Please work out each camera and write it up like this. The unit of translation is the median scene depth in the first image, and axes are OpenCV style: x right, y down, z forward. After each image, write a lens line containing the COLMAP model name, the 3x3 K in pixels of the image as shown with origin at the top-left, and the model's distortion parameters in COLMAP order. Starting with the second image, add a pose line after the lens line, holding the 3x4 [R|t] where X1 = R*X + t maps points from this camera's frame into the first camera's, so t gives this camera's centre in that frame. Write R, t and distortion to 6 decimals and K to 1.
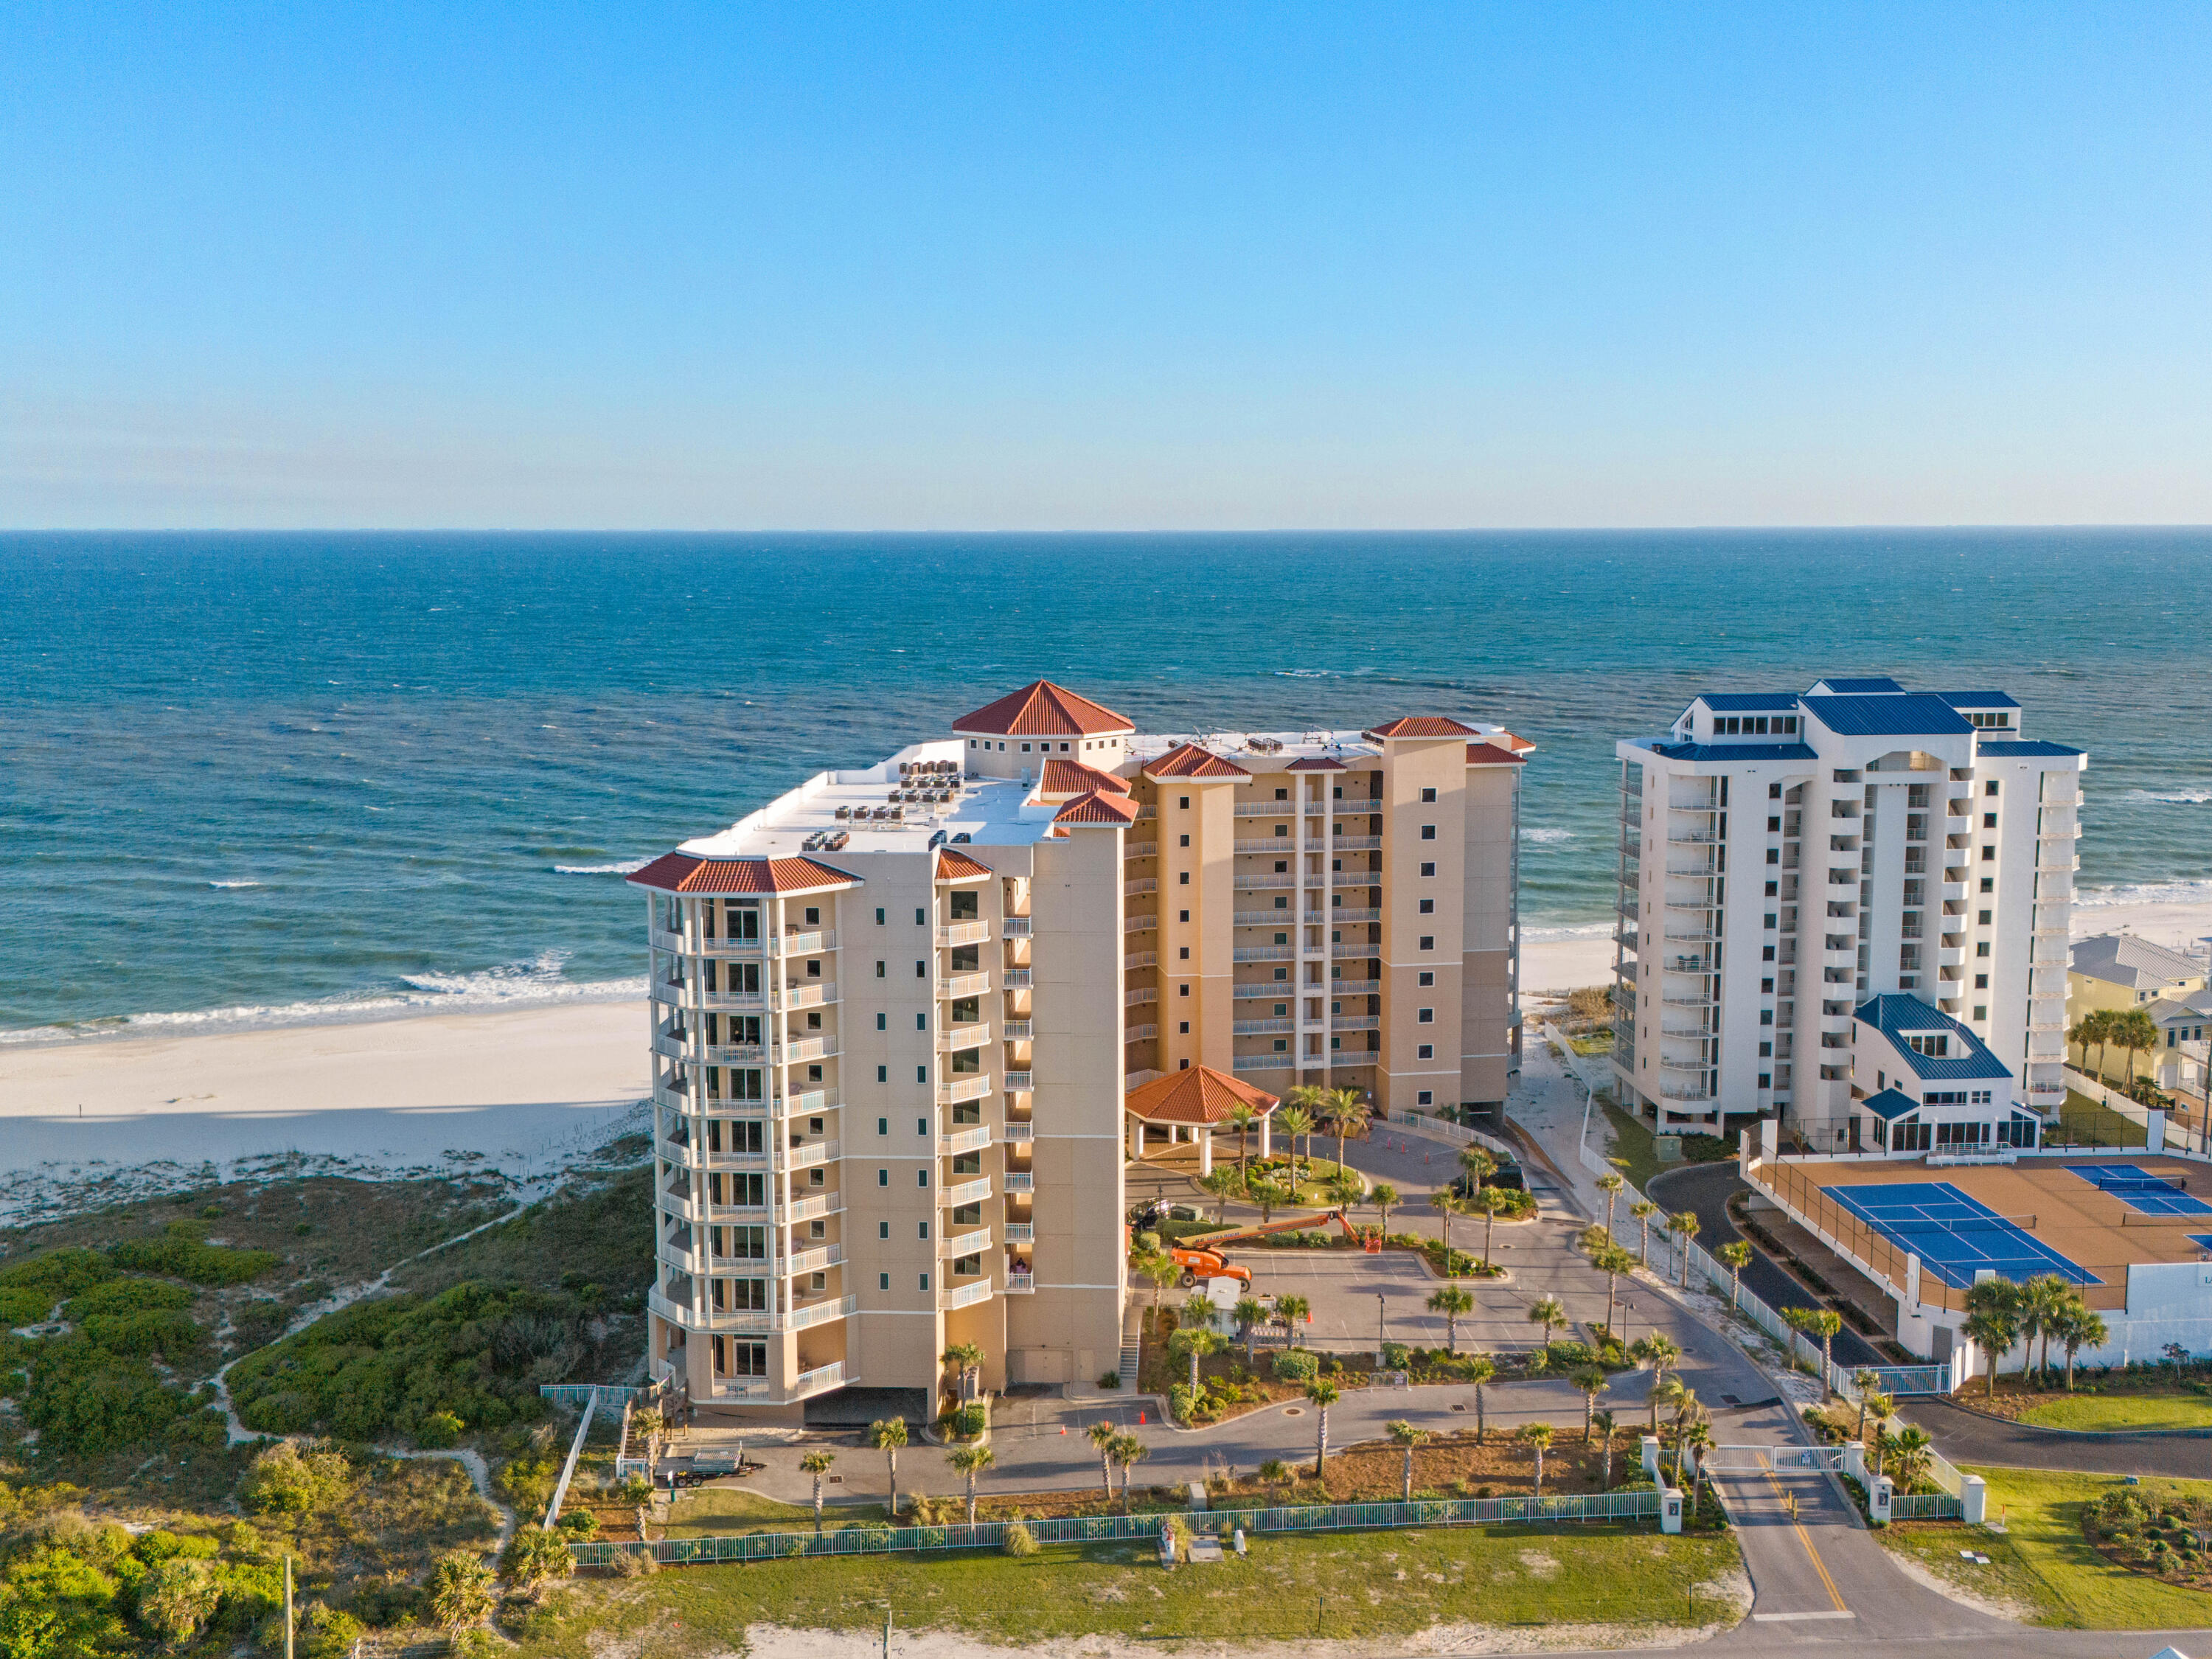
lens RADIAL K [[2222.6, 0, 1097.8], [0, 2222.6, 825.4], [0, 0, 1]] dist [0.087728, -0.127475]
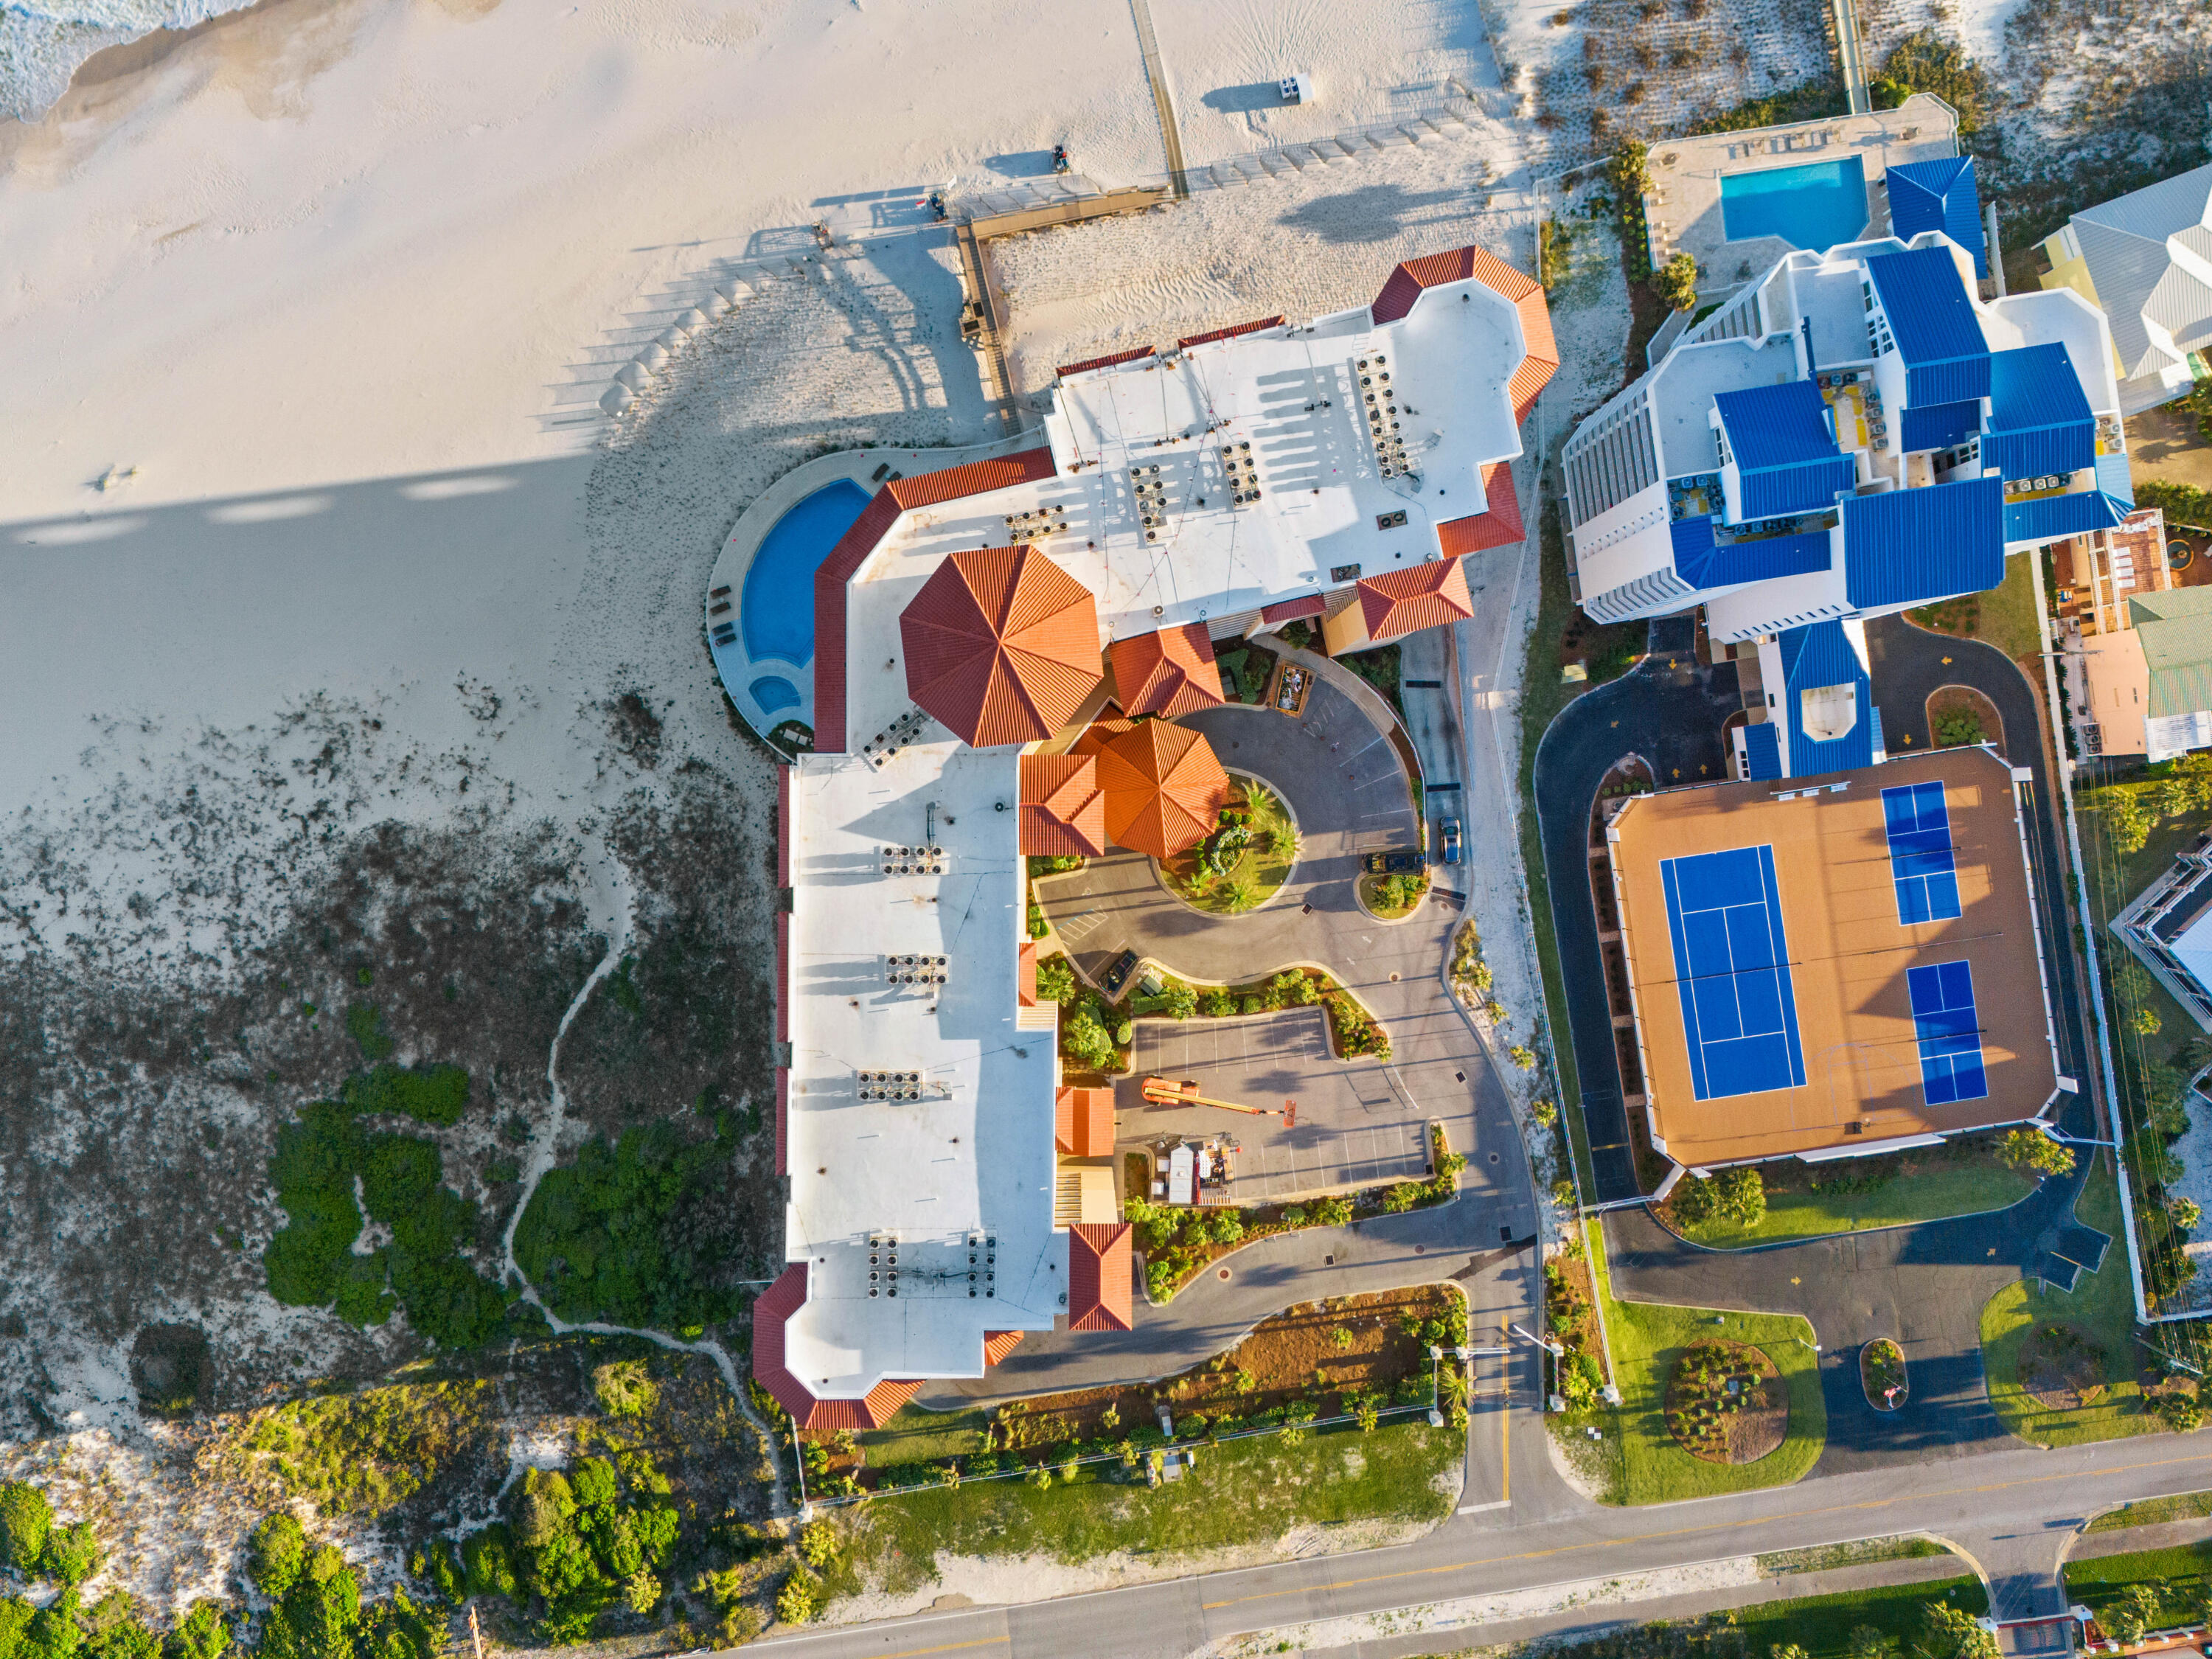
lens RADIAL K [[2181.8, 0, 1095.7], [0, 2181.8, 828.6], [0, 0, 1]] dist [0.093844, -0.150623]
pose [[0.997784, -0.062249, 0.023482, -0.018678], [-0.015406, 0.127172, 0.991761, -1.220595], [-0.064722, -0.989925, 0.125931, 1.051439]]
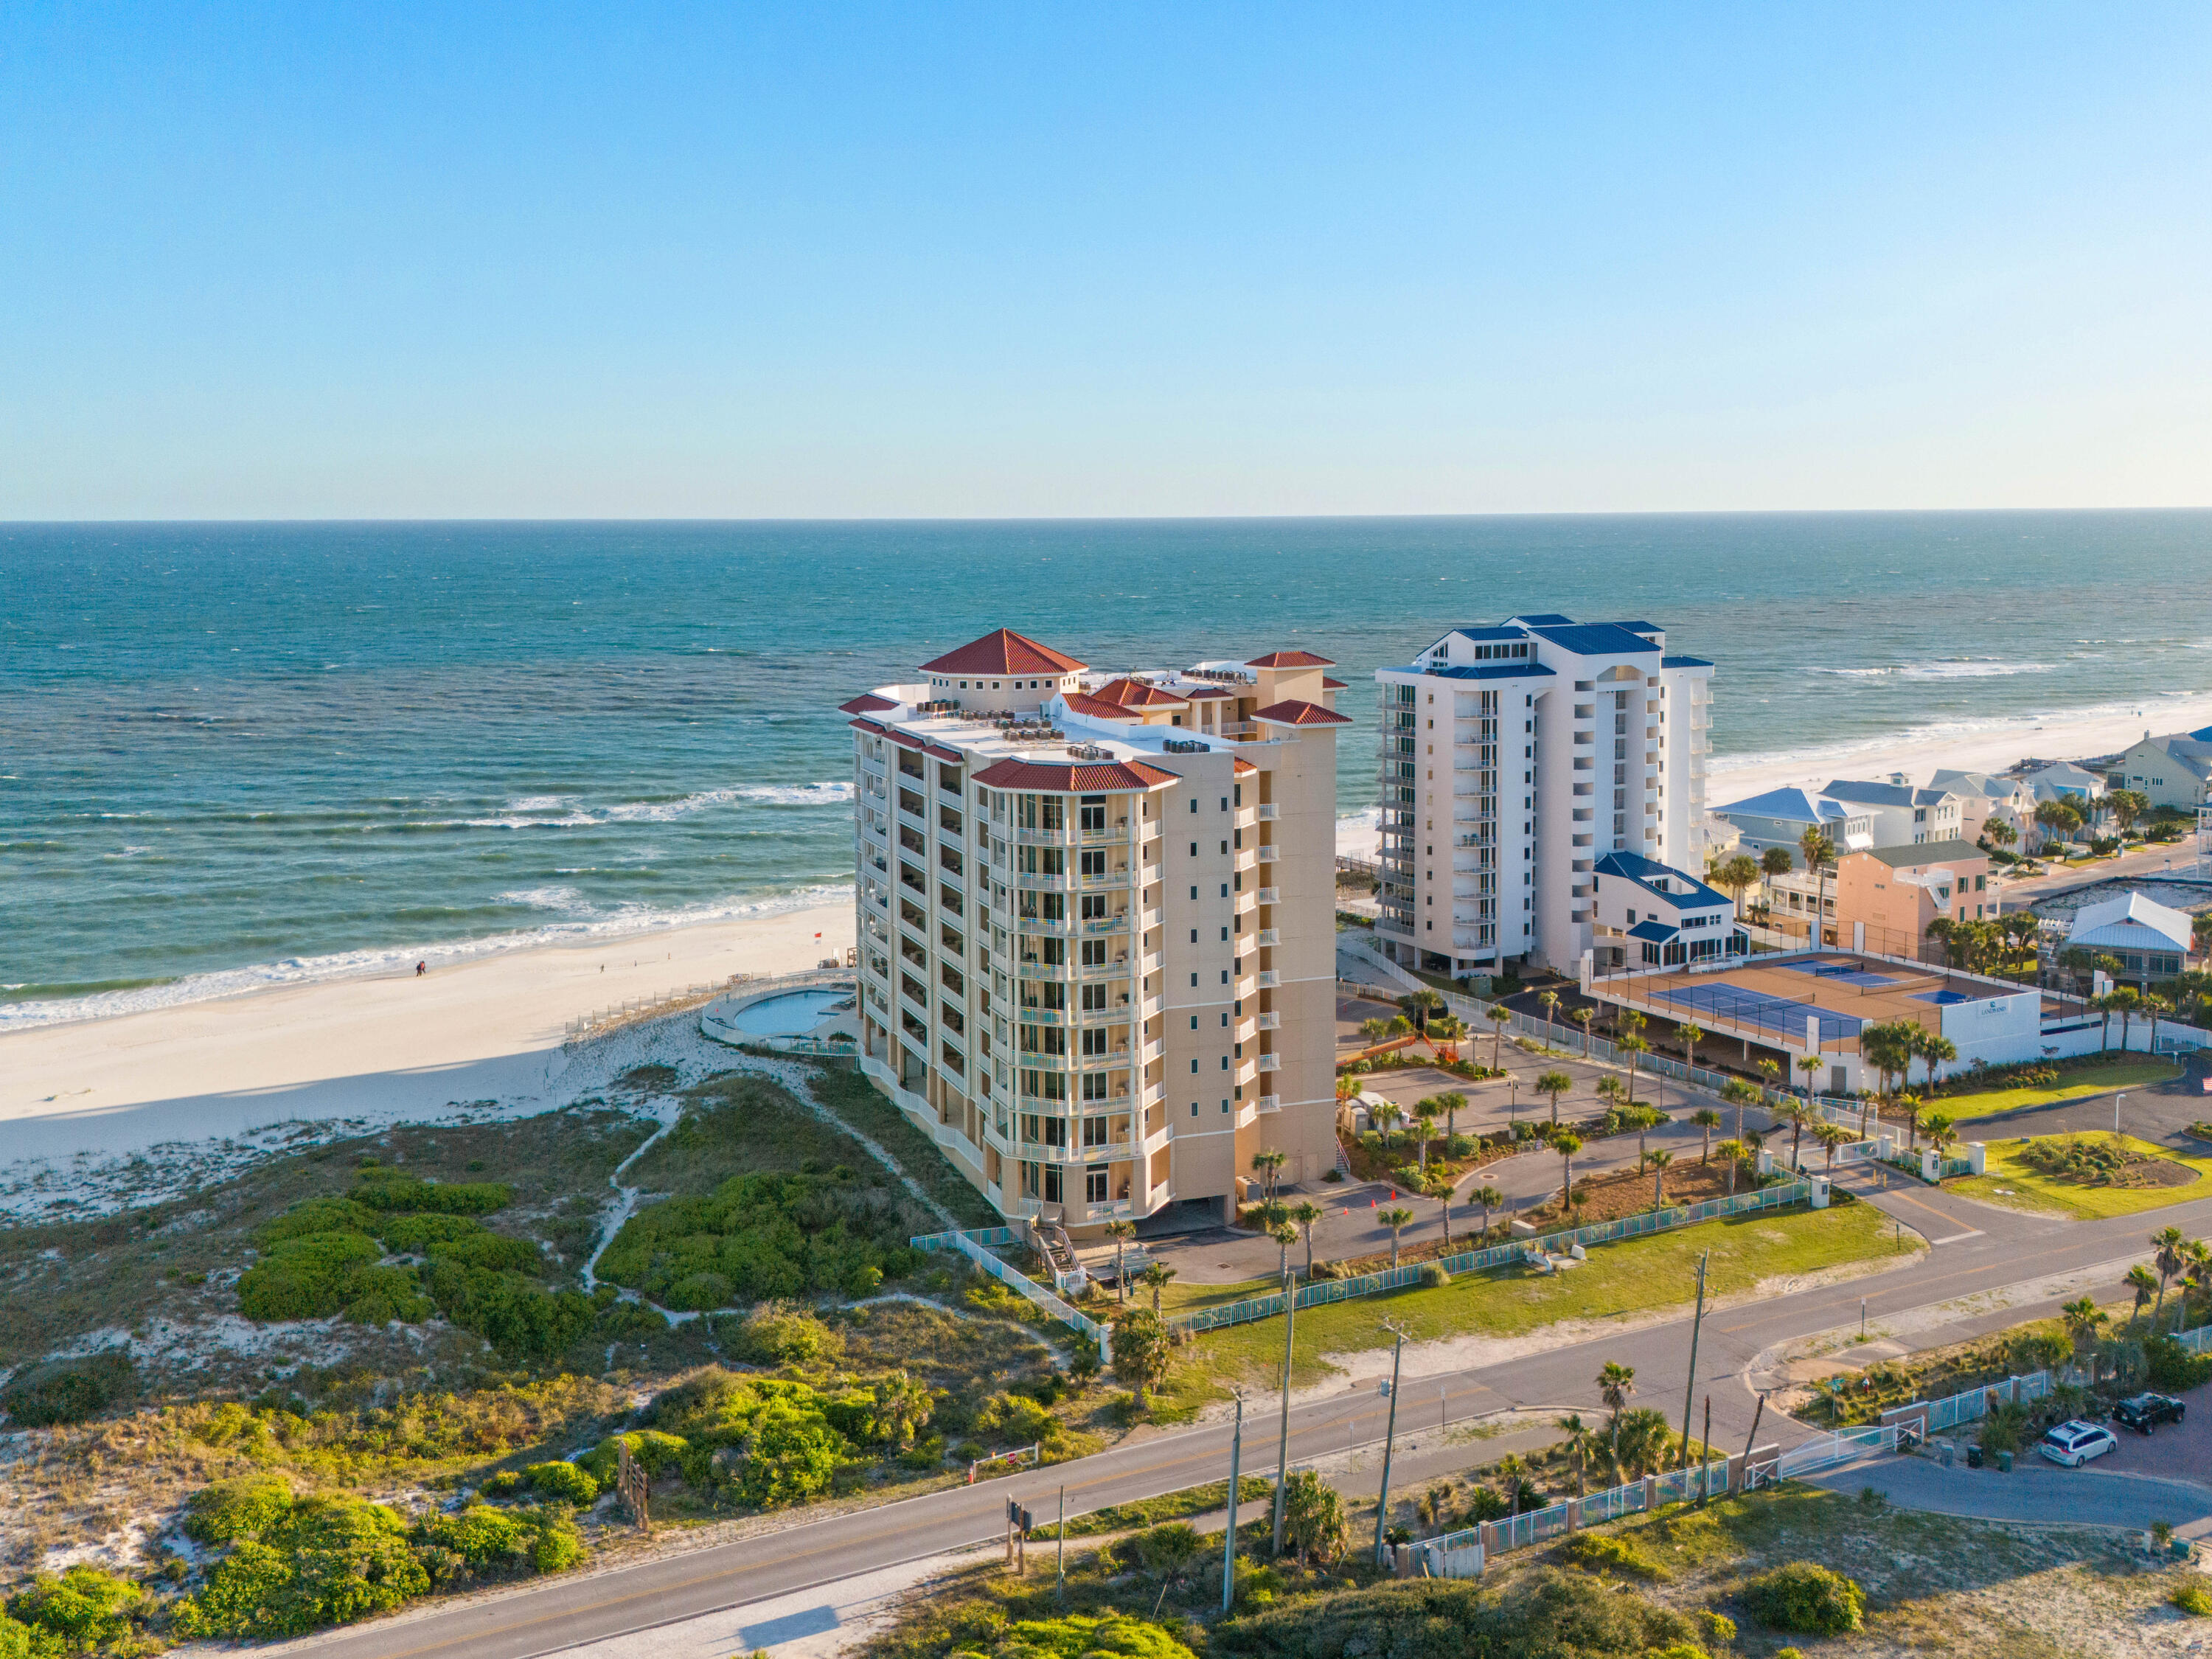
lens RADIAL K [[2176.5, 0, 1101.3], [0, 2176.5, 759.5], [0, 0, 1]] dist [0.094643, -0.086090]
pose [[0.912855, -0.048717, 0.405367, -0.569338], [0.059509, 0.998129, -0.014054, 0.028014], [-0.403924, 0.036952, 0.914046, -0.055430]]
